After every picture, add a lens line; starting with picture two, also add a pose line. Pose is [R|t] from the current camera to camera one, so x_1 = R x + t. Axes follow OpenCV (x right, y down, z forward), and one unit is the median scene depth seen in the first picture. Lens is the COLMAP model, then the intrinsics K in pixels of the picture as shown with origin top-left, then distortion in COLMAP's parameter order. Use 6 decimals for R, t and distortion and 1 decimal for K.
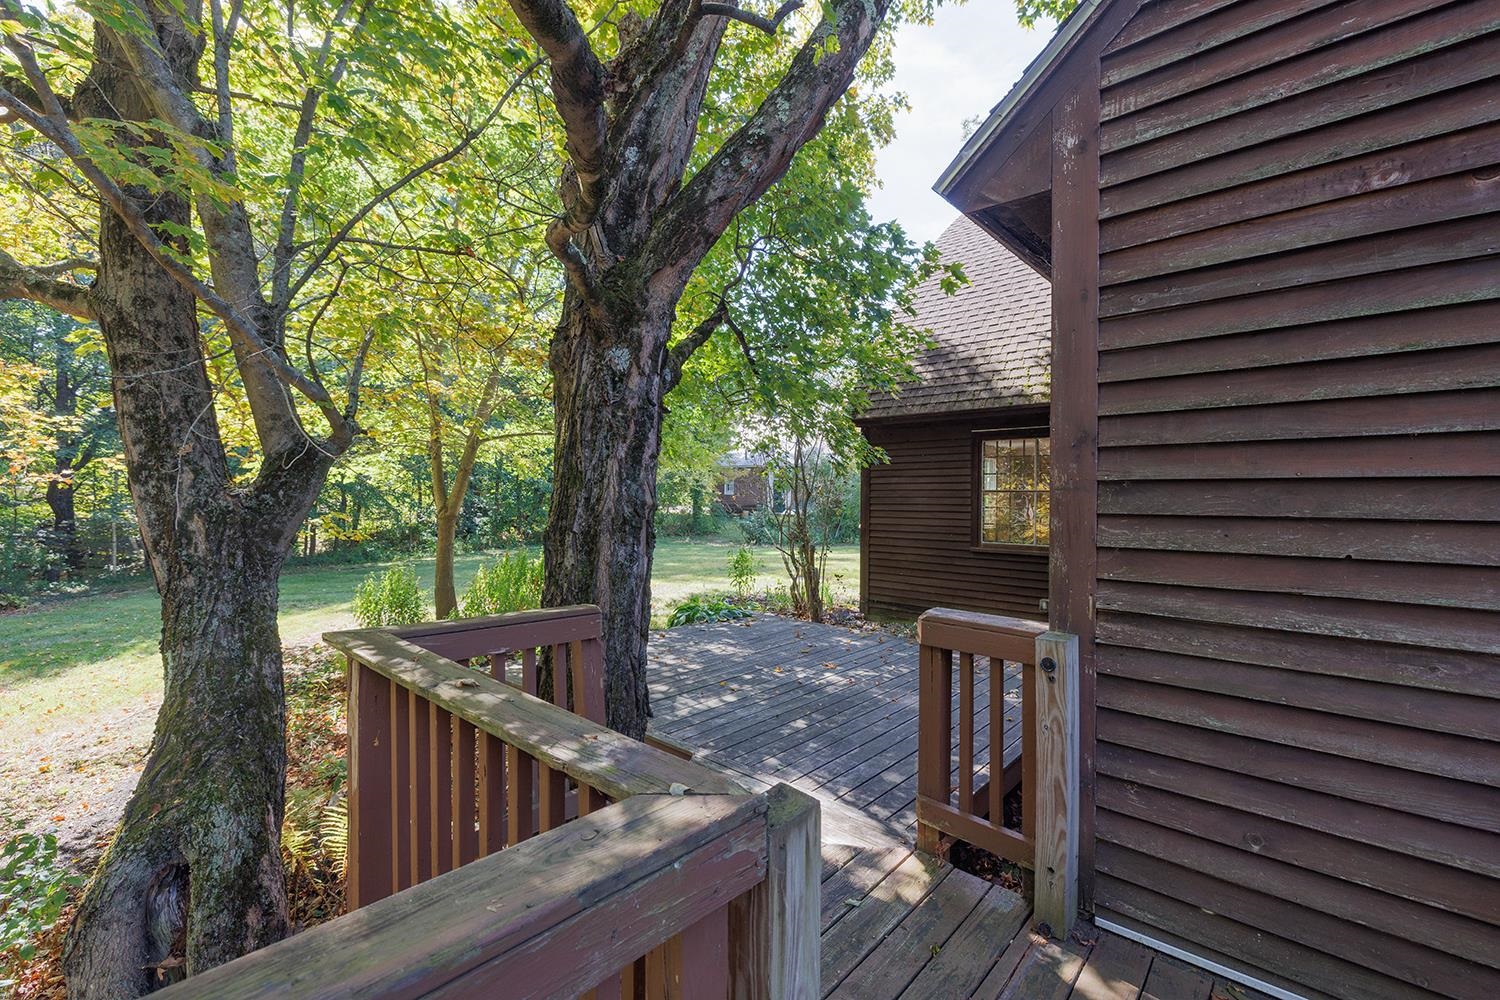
lens RADIAL K [[624.6, 0, 753.2], [0, 624.6, 492.3], [0, 0, 1]] dist [0.002043, 0.000058]
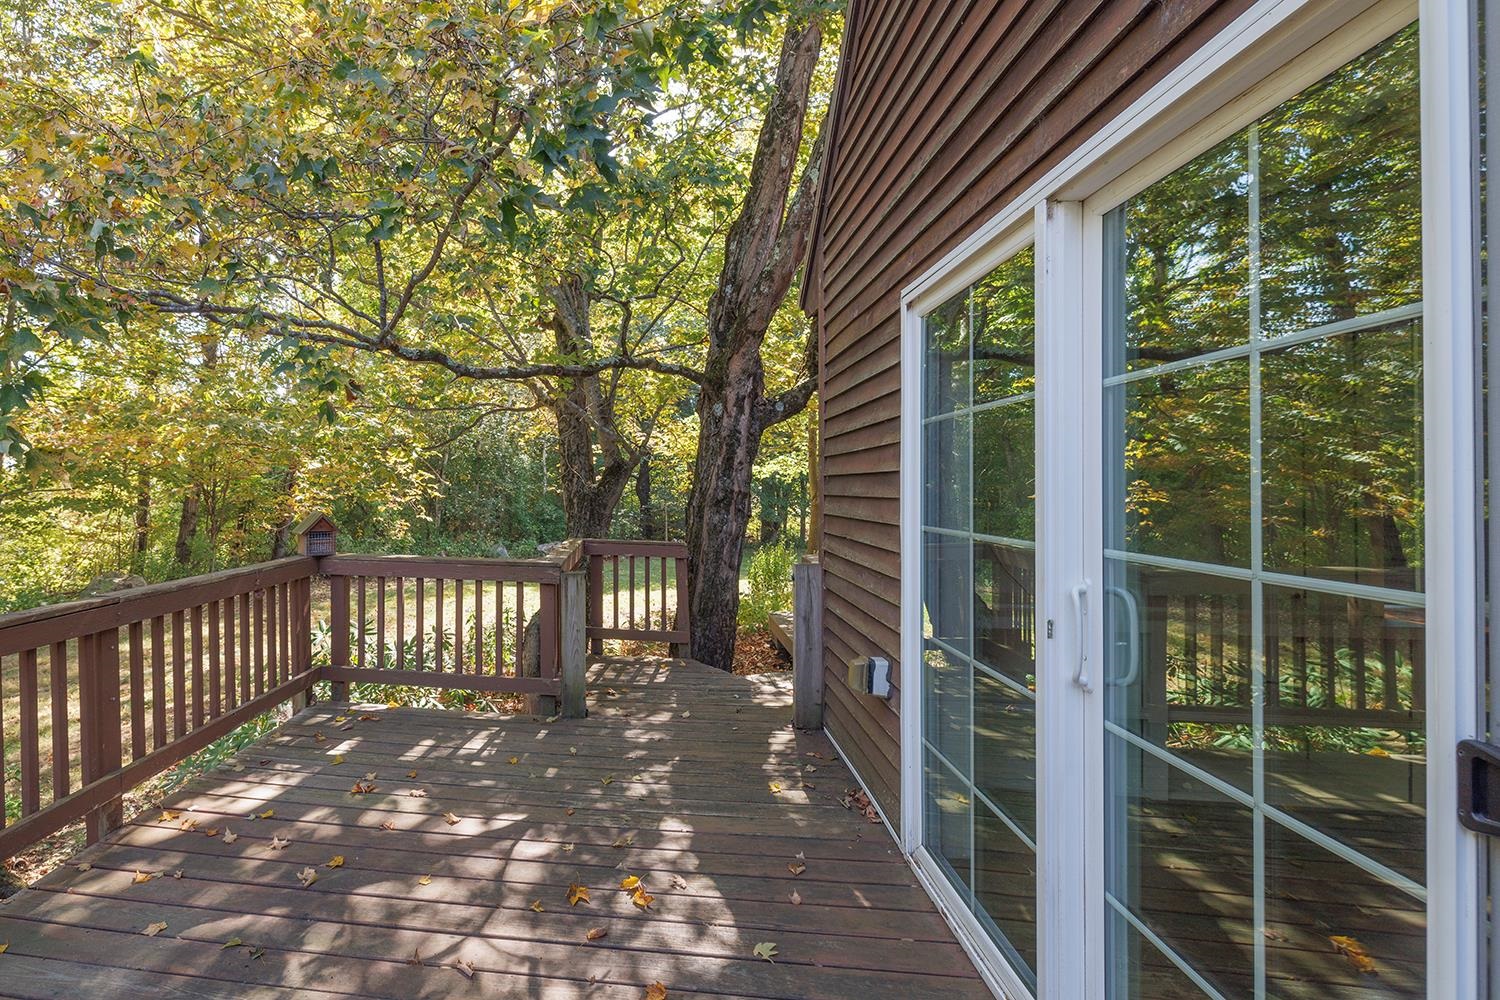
lens RADIAL K [[624.6, 0, 745.9], [0, 624.6, 495.7], [0, 0, 1]] dist [0.002043, 0.000058]
pose [[0.763322, 0.005306, -0.645996, 0.998309], [0.007037, 0.999839, 0.016528, 0.003399], [0.645979, -0.017162, 0.763162, -0.309596]]
